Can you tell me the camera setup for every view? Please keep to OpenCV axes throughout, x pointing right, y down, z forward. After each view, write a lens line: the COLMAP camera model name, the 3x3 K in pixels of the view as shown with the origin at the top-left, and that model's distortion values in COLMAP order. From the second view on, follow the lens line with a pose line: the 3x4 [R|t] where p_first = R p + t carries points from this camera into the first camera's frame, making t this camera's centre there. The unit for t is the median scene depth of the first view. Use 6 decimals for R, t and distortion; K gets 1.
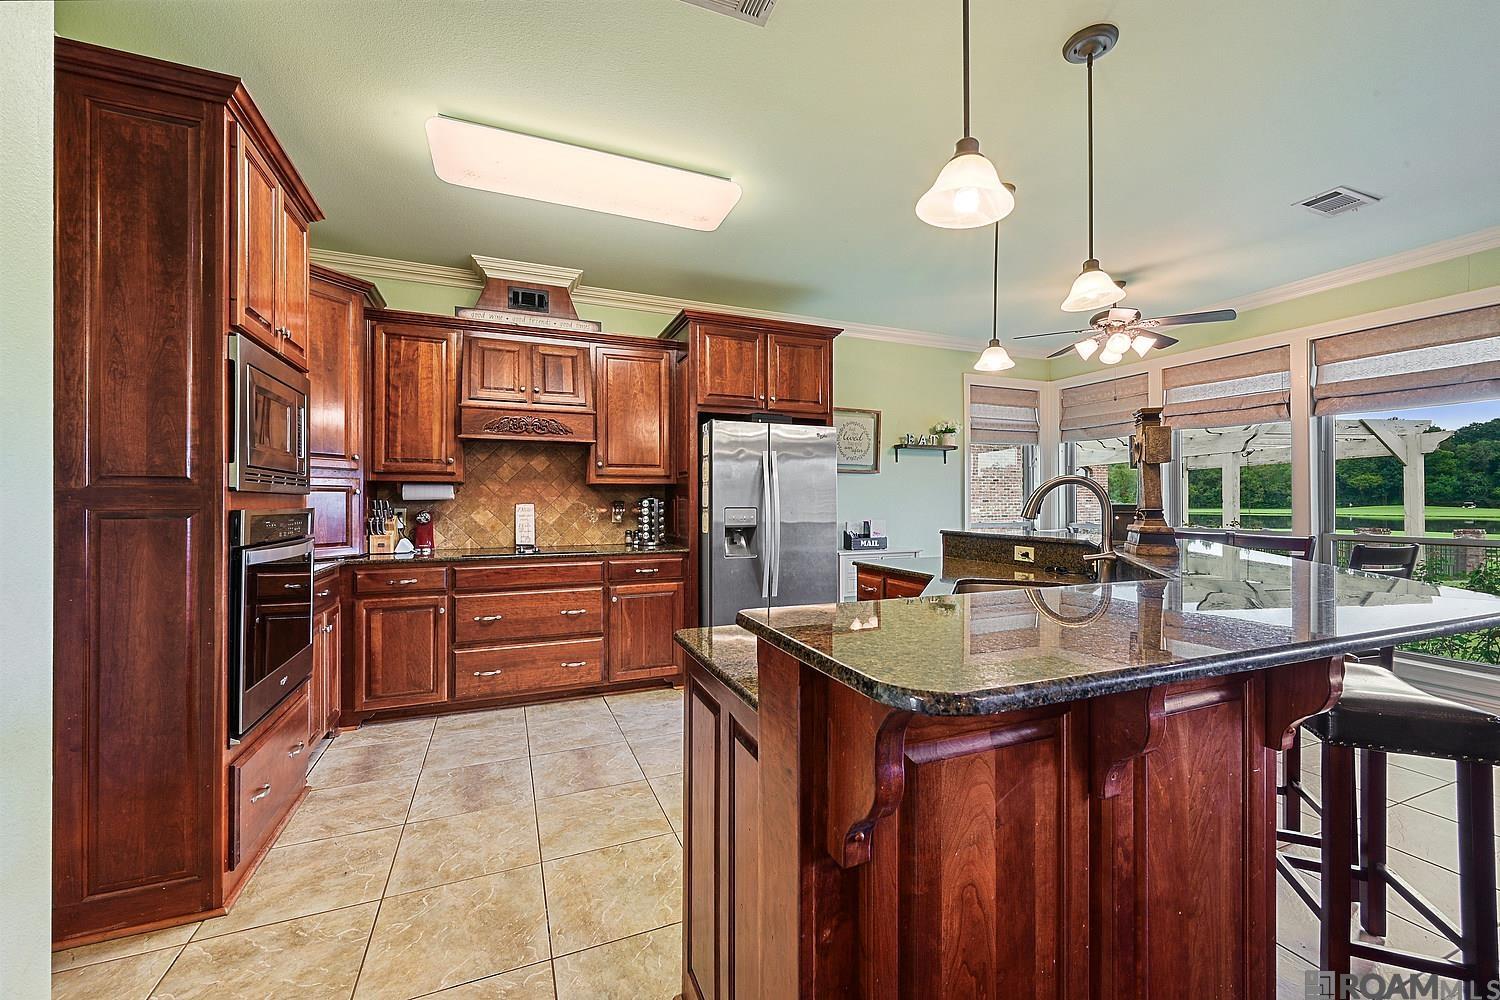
lens RADIAL K [[595.2, 0, 747.3], [0, 595.2, 495.7], [0, 0, 1]] dist [0.000752, 0.000081]
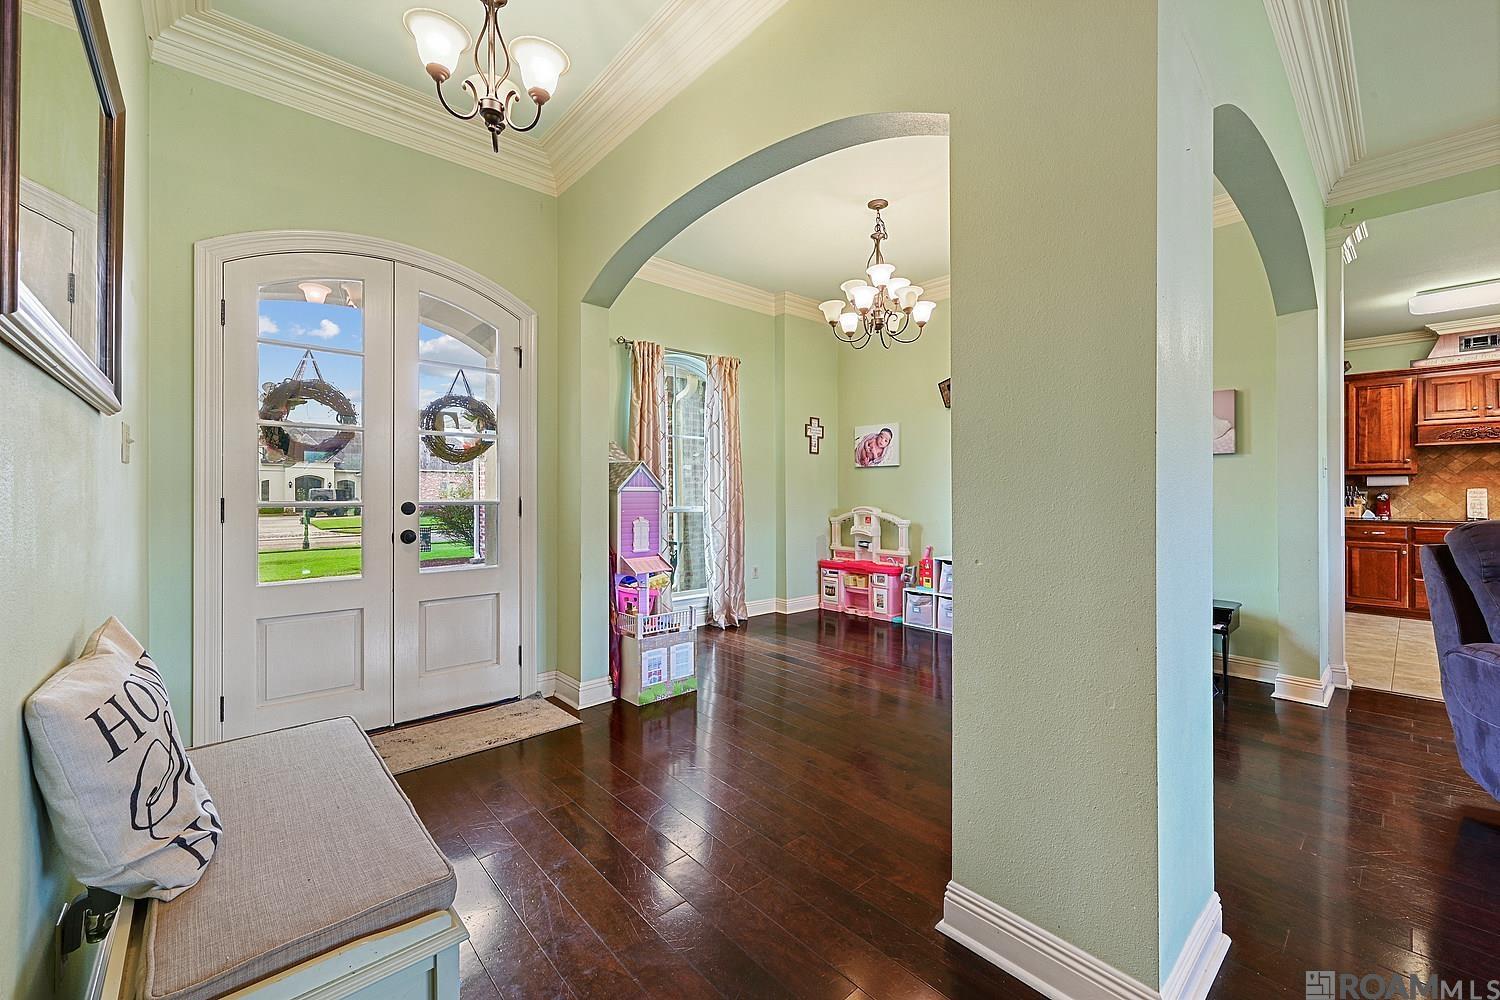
lens RADIAL K [[595.2, 0, 750.3], [0, 595.2, 492.7], [0, 0, 1]] dist [0.000752, 0.000081]
pose [[0.339362, -0.003177, -0.940650, 0.374278], [0.001192, 0.999995, -0.002948, 0.027361], [0.940655, -0.000121, 0.339364, -1.112823]]
